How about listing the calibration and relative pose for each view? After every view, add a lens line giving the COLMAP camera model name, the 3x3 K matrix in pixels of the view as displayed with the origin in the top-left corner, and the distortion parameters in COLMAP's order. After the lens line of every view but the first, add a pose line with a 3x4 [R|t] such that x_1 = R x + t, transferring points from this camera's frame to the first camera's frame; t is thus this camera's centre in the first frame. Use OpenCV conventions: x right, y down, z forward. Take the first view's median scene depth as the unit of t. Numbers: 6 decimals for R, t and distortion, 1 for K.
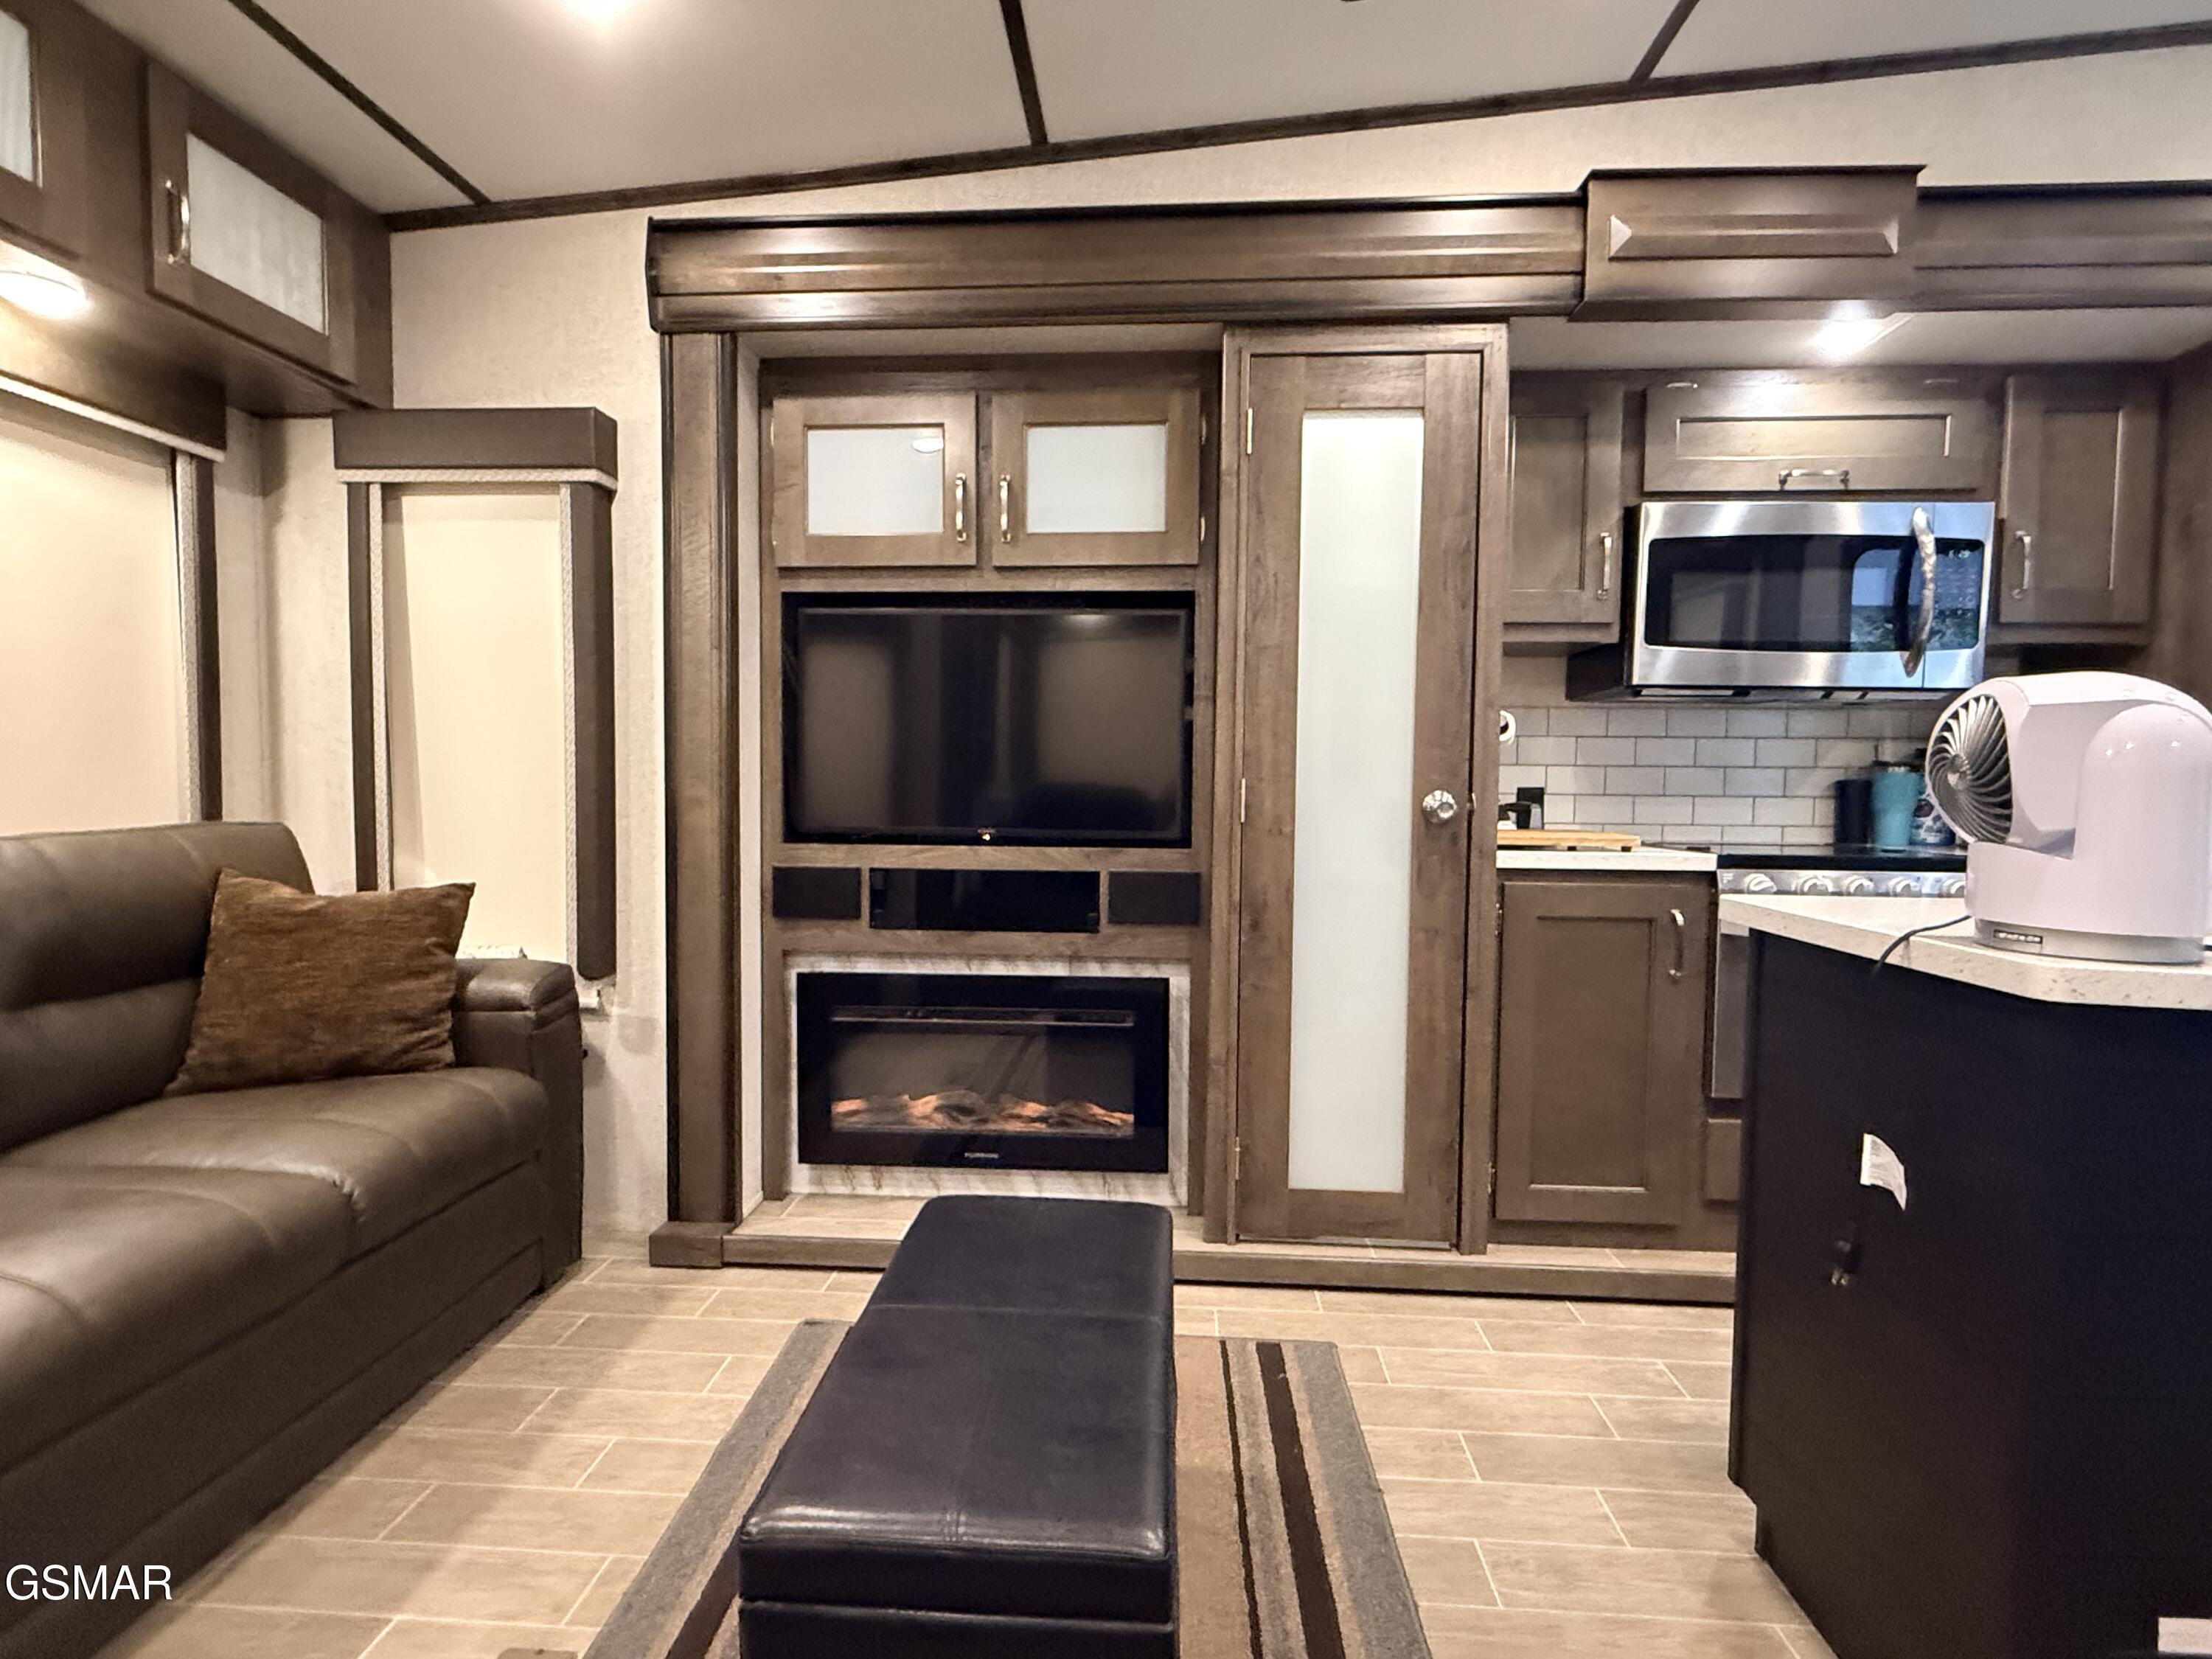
lens RADIAL K [[1082.4, 0, 1091.1], [0, 1082.4, 834.0], [0, 0, 1]] dist [0.002136, -0.000182]
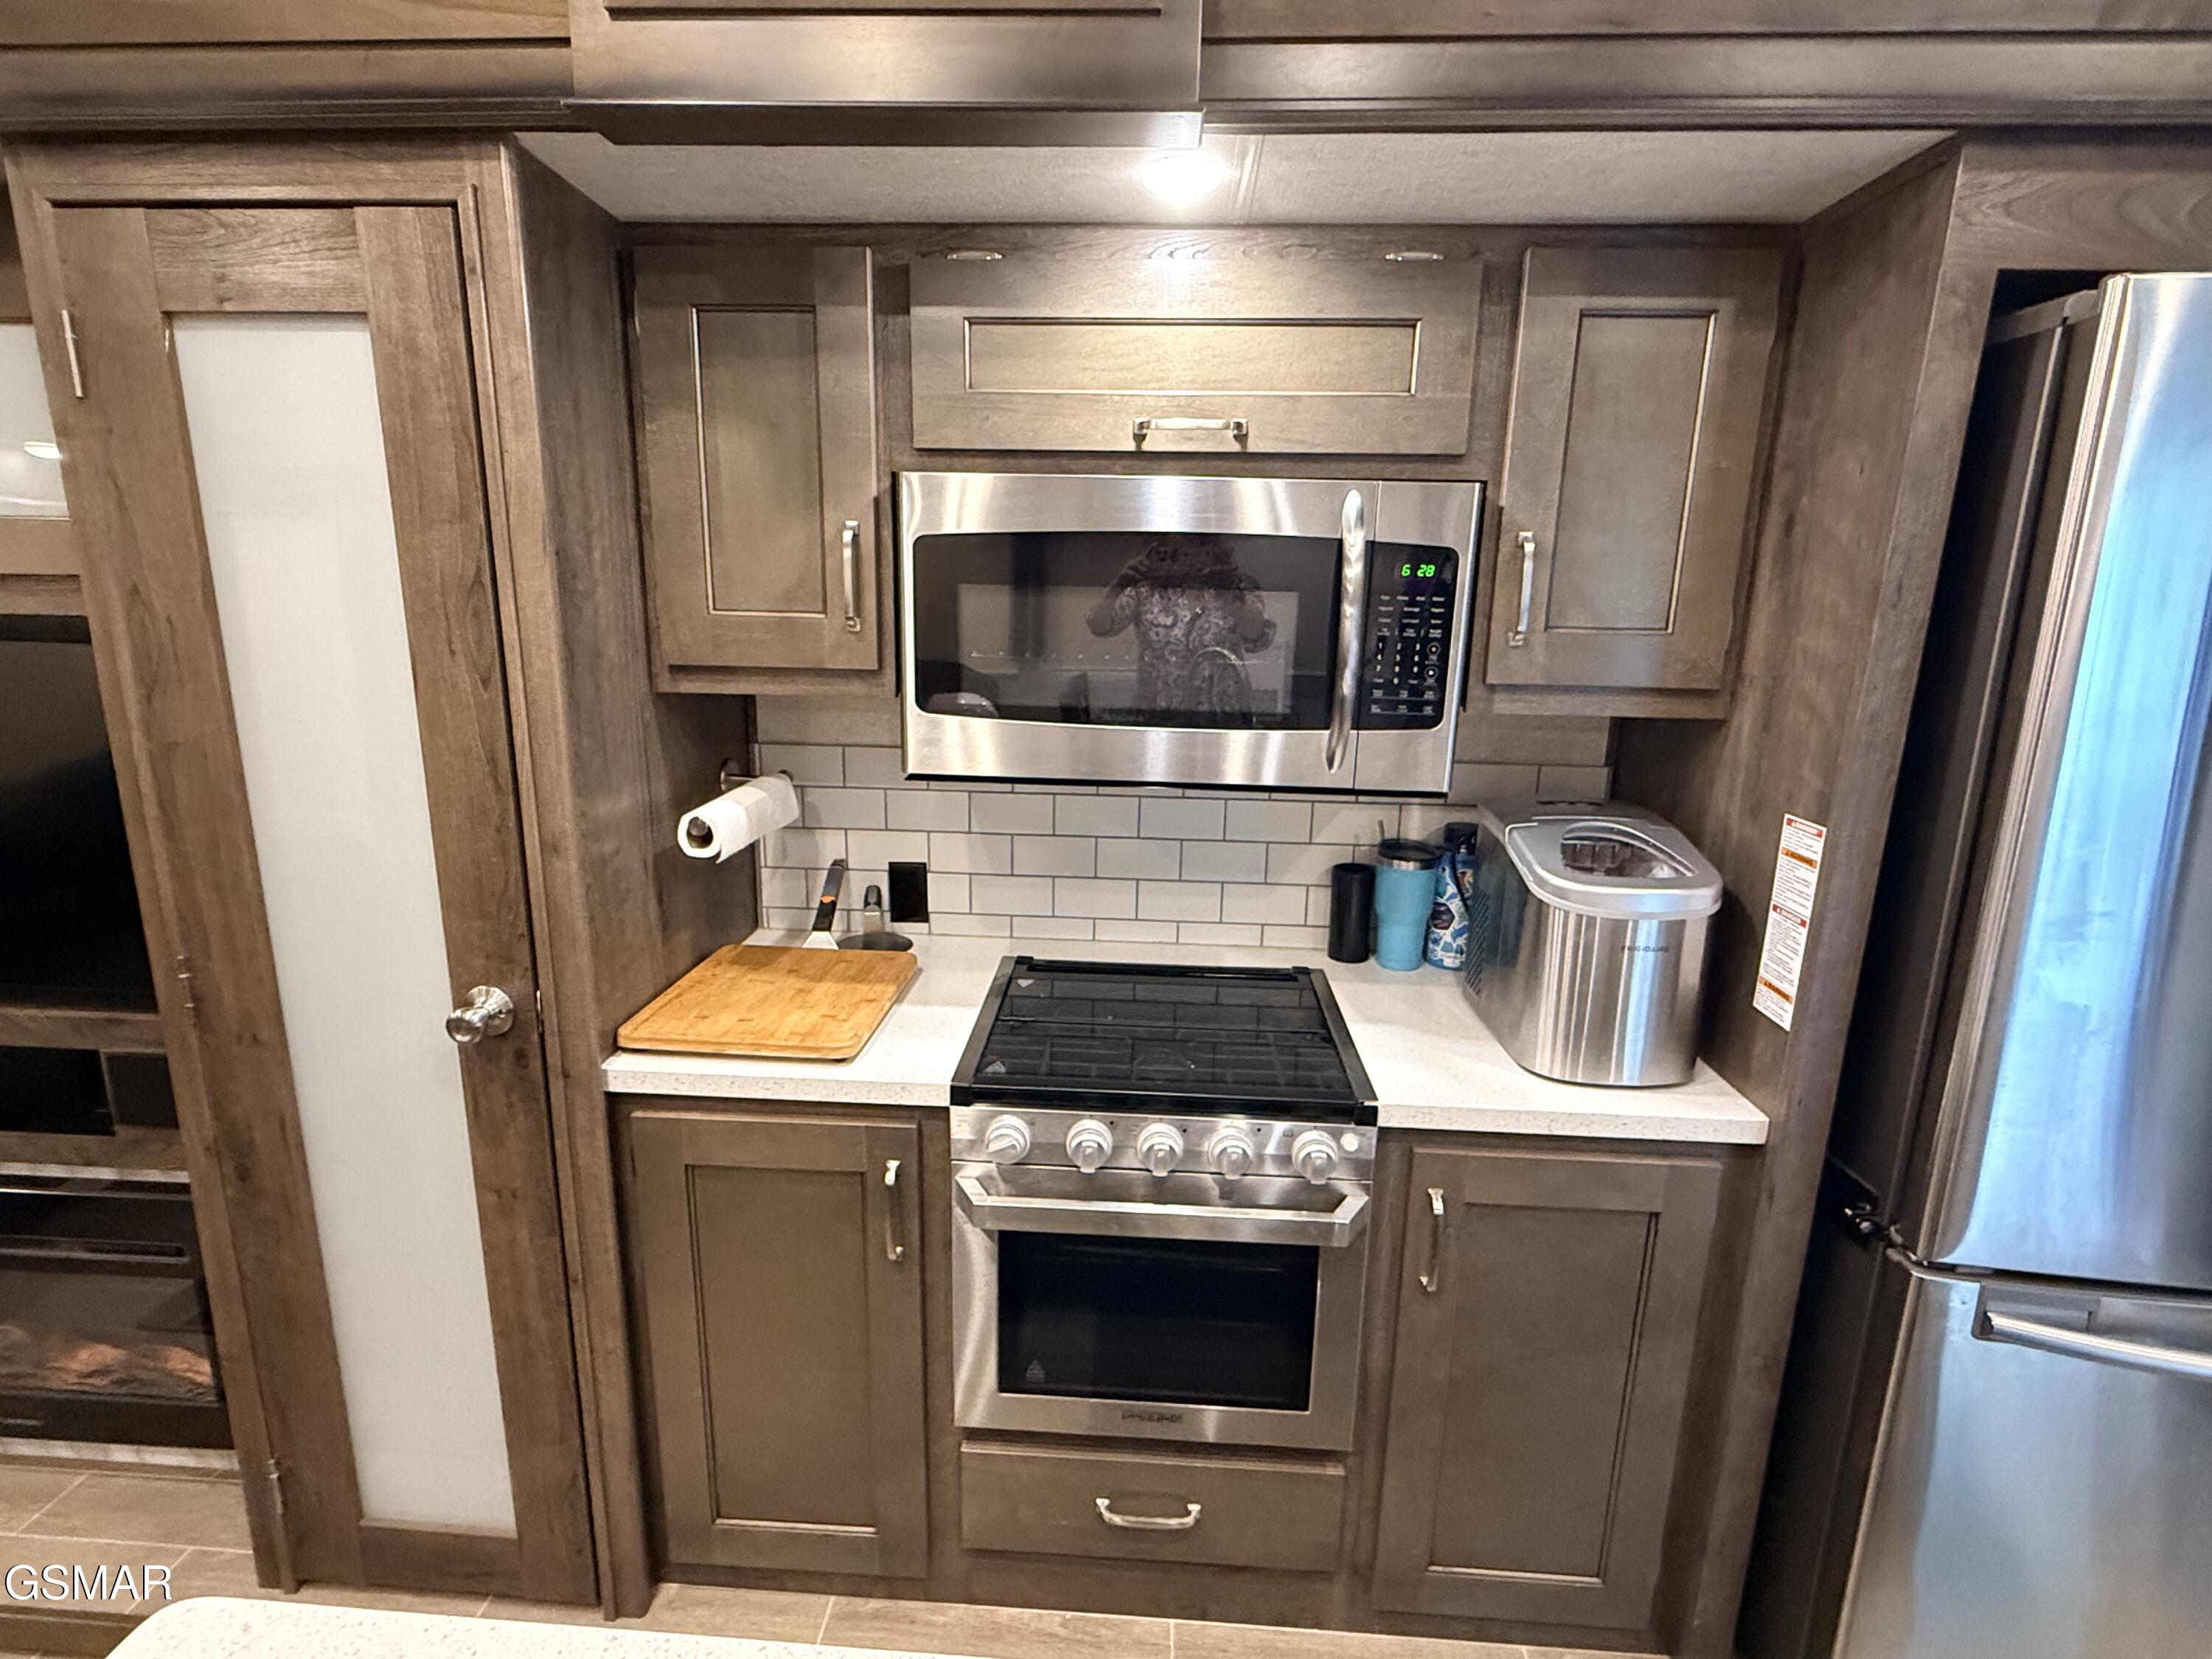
lens RADIAL K [[1082.4, 0, 1091.1], [0, 1082.4, 834.0], [0, 0, 1]] dist [0.002136, -0.000182]
pose [[0.999958, 0.007394, 0.005366, 0.643173], [-0.008247, 0.983252, 0.182065, -0.231779], [-0.003930, -0.182102, 0.983272, 0.405948]]
